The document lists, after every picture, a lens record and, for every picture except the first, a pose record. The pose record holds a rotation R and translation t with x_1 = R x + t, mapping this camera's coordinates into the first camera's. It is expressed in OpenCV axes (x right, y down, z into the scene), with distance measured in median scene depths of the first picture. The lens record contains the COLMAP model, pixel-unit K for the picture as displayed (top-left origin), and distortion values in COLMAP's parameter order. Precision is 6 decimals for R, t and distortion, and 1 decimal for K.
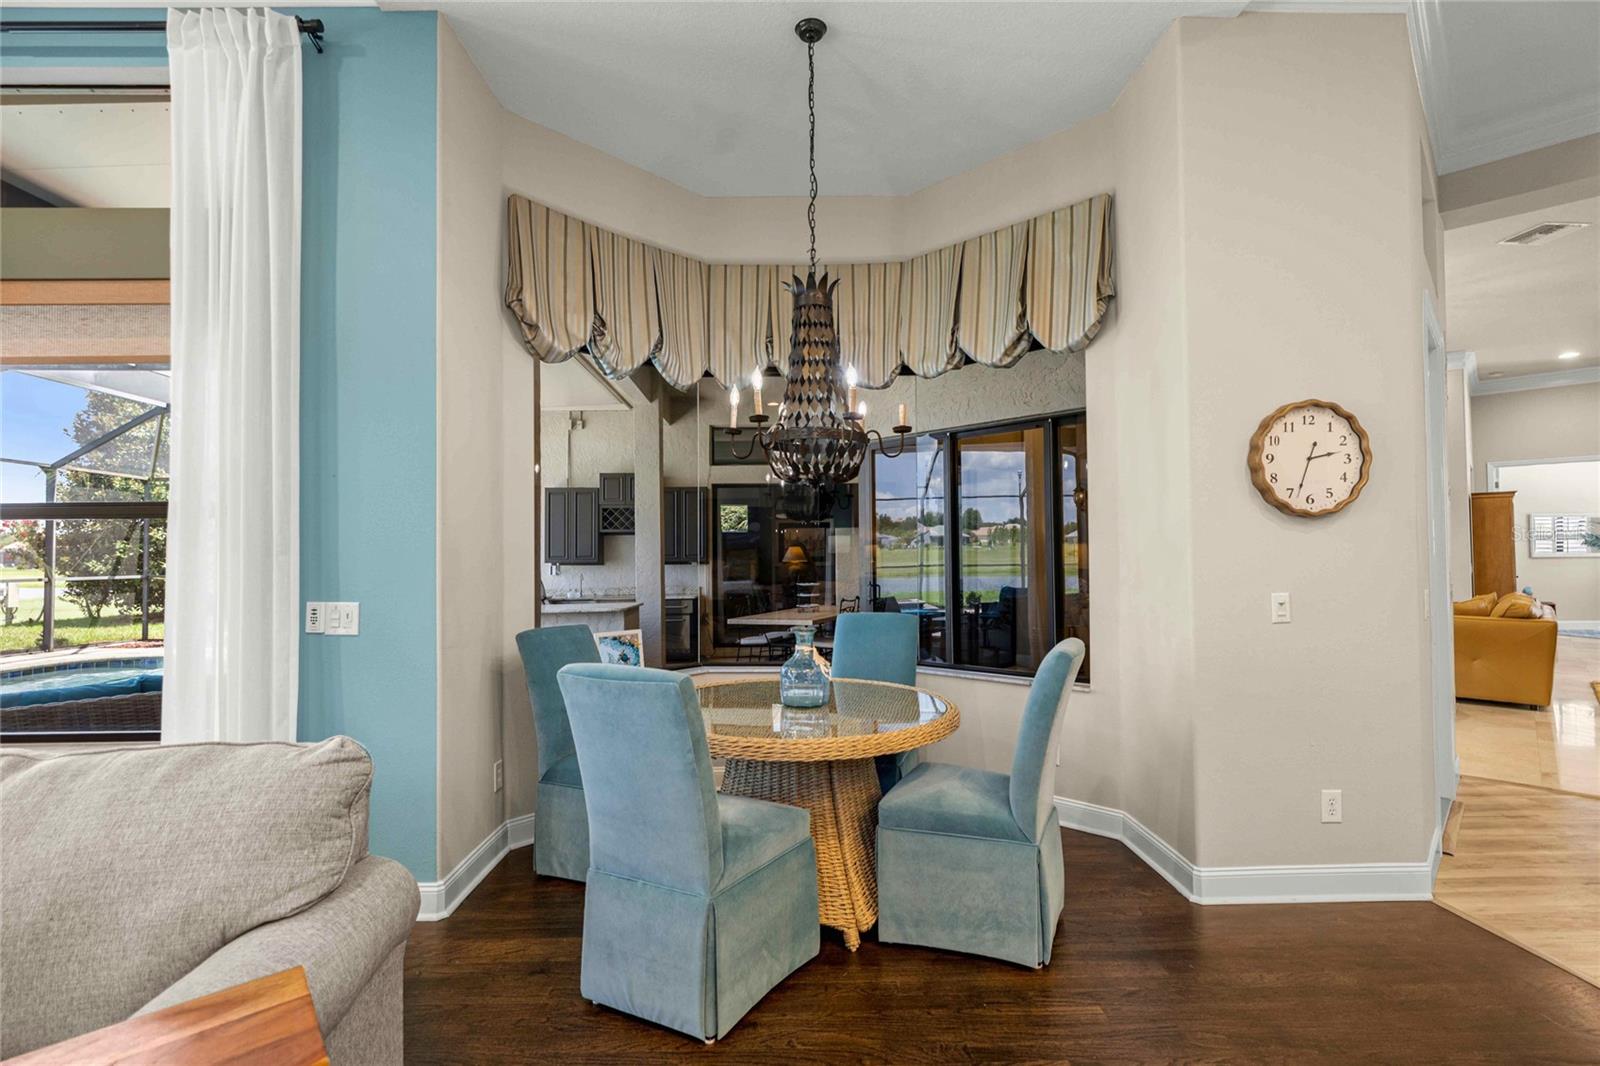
lens RADIAL K [[760.8, 0, 807.9], [0, 760.8, 540.4], [0, 0, 1]] dist [0.002929, 0.000021]
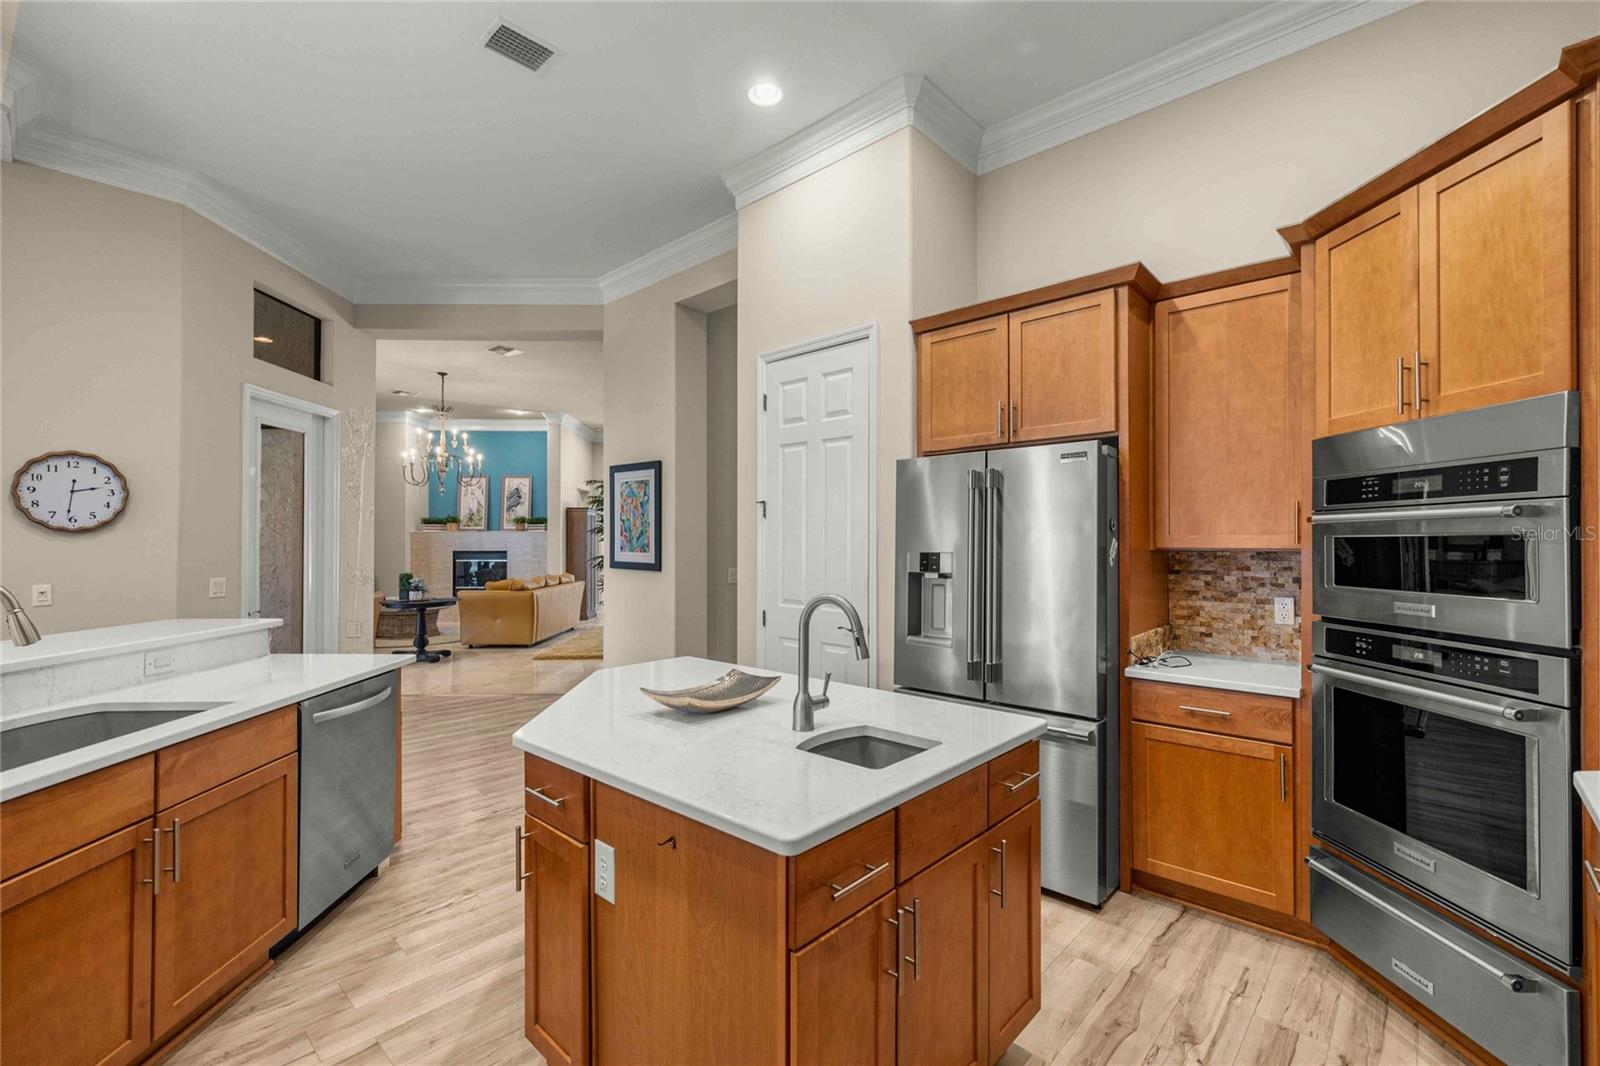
lens RADIAL K [[682.6, 0, 805.9], [0, 682.6, 535.2], [0, 0, 1]] dist [0.003663, -0.001908]
pose [[0.694487, 0.014040, 0.719368, 0.692084], [-0.018522, 0.999827, -0.001632, -0.047790], [-0.719267, -0.012191, 0.694627, -0.907707]]
